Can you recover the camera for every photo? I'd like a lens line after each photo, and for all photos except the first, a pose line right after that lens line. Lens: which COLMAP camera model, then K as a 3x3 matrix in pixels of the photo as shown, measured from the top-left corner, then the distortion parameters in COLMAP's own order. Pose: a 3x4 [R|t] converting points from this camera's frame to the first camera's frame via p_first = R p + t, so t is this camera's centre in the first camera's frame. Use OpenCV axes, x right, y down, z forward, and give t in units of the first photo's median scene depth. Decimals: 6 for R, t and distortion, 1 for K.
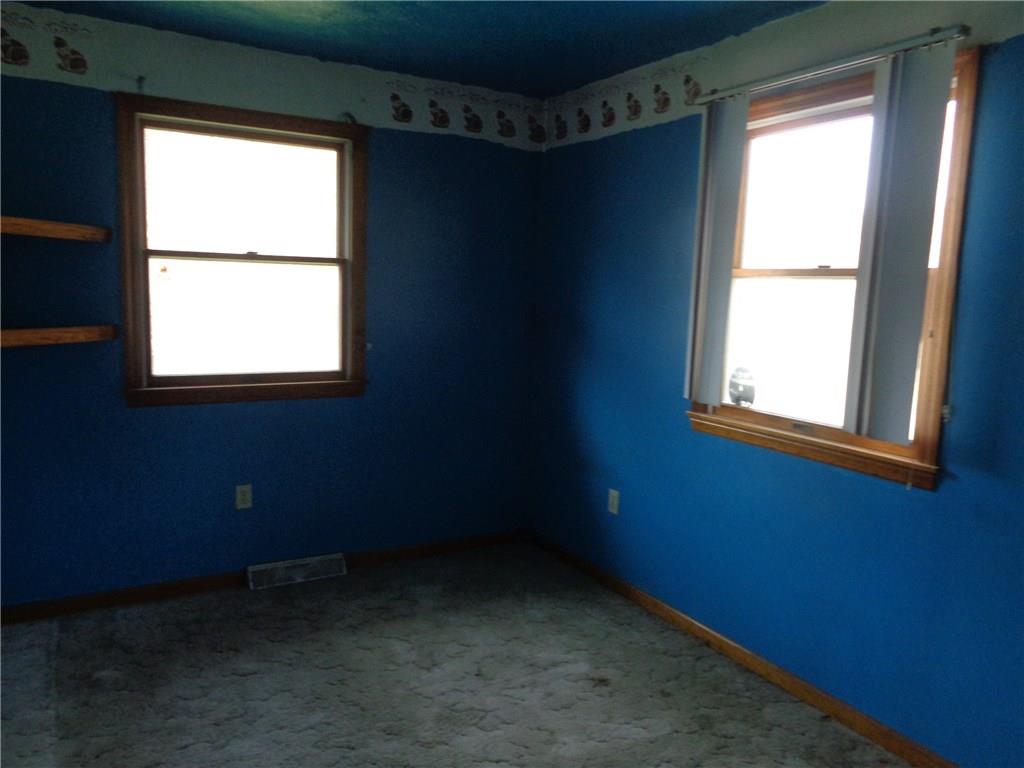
lens RADIAL K [[767.1, 0, 505.9], [0, 767.1, 382.8], [0, 0, 1]] dist [0.006086, 0.010873]
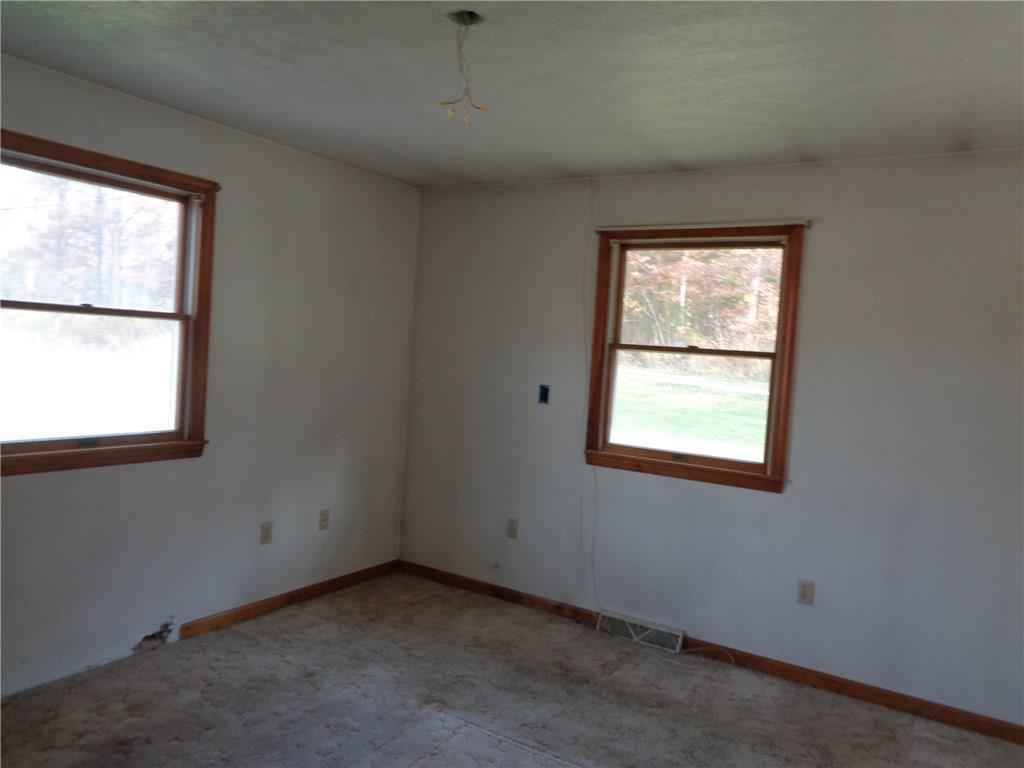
lens RADIAL K [[767.1, 0, 516.2], [0, 767.1, 380.1], [0, 0, 1]] dist [0.006086, 0.010873]
pose [[0.914235, 0.005093, 0.405151, -0.234246], [0.023476, 0.997575, -0.065515, -0.006923], [-0.404503, 0.069407, 0.911899, -0.039303]]
